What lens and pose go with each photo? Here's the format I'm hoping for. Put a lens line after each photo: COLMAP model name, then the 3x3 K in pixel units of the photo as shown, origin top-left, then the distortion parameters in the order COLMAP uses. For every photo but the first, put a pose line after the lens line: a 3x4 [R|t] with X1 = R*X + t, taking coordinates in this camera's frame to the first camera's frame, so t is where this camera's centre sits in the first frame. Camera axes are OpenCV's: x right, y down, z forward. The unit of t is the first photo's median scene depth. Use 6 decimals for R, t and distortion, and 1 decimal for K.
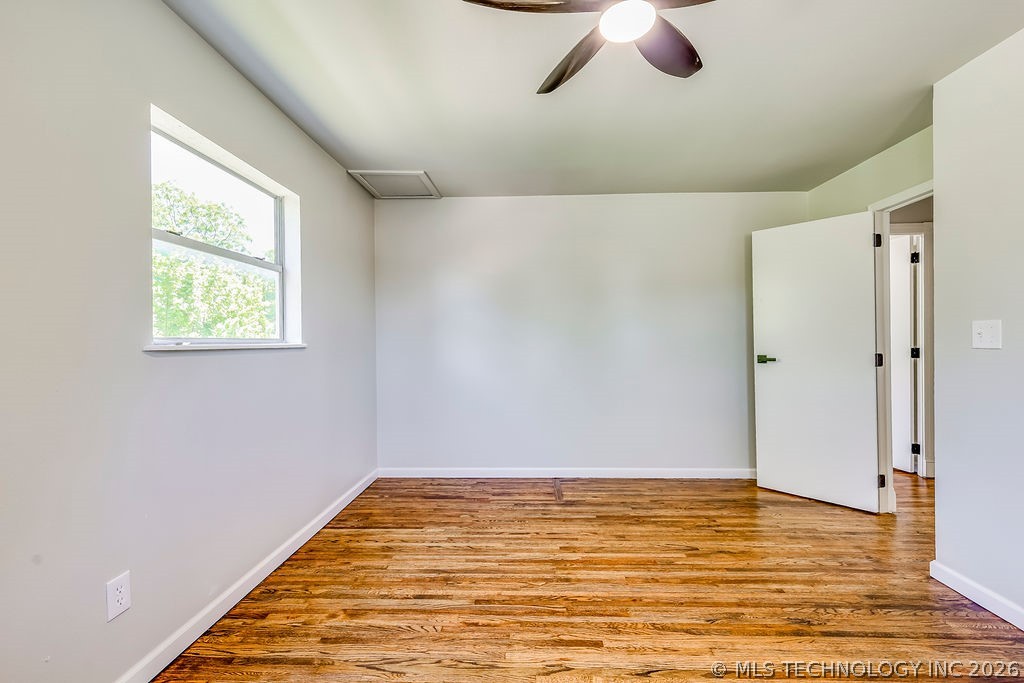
lens RADIAL K [[501.0, 0, 511.8], [0, 501.0, 341.9], [0, 0, 1]] dist [-0.002099, -0.000262]
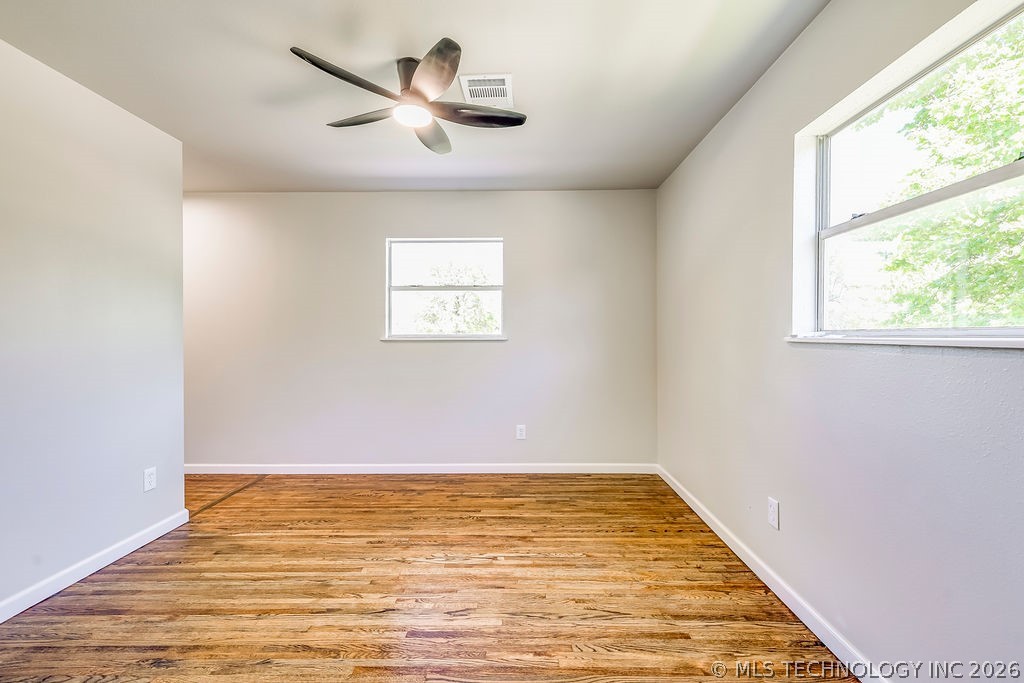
lens RADIAL K [[501.0, 0, 516.8], [0, 501.0, 337.4], [0, 0, 1]] dist [-0.002099, -0.000262]
pose [[-0.999578, 0.009317, -0.027503, -0.019200], [0.009008, 0.999895, 0.011365, -0.010318], [0.027606, 0.011112, -0.999557, 1.974803]]
